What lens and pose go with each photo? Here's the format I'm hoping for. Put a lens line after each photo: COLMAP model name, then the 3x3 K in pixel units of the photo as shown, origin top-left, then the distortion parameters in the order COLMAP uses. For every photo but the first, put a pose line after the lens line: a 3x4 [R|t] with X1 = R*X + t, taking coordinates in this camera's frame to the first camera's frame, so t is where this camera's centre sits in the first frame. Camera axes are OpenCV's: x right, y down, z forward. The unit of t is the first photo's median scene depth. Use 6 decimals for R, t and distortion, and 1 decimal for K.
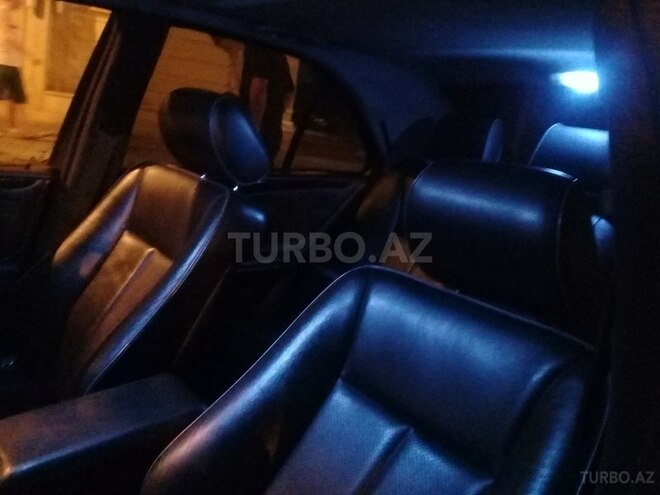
lens RADIAL K [[591.3, 0, 330.0], [0, 591.3, 246.8], [0, 0, 1]] dist [-0.008176, -0.006336]
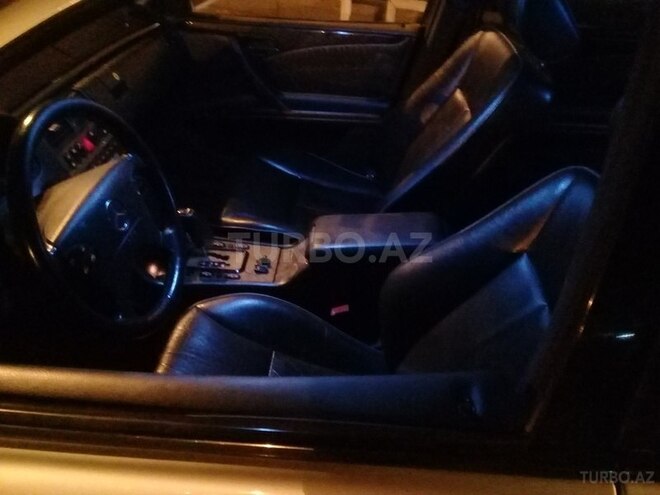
lens RADIAL K [[591.3, 0, 329.6], [0, 591.3, 247.7], [0, 0, 1]] dist [-0.008176, -0.006336]
pose [[0.764797, 0.266323, -0.586650, 0.266039], [-0.060165, 0.936107, 0.346531, -0.126120], [0.641456, -0.229729, 0.731955, -0.168065]]
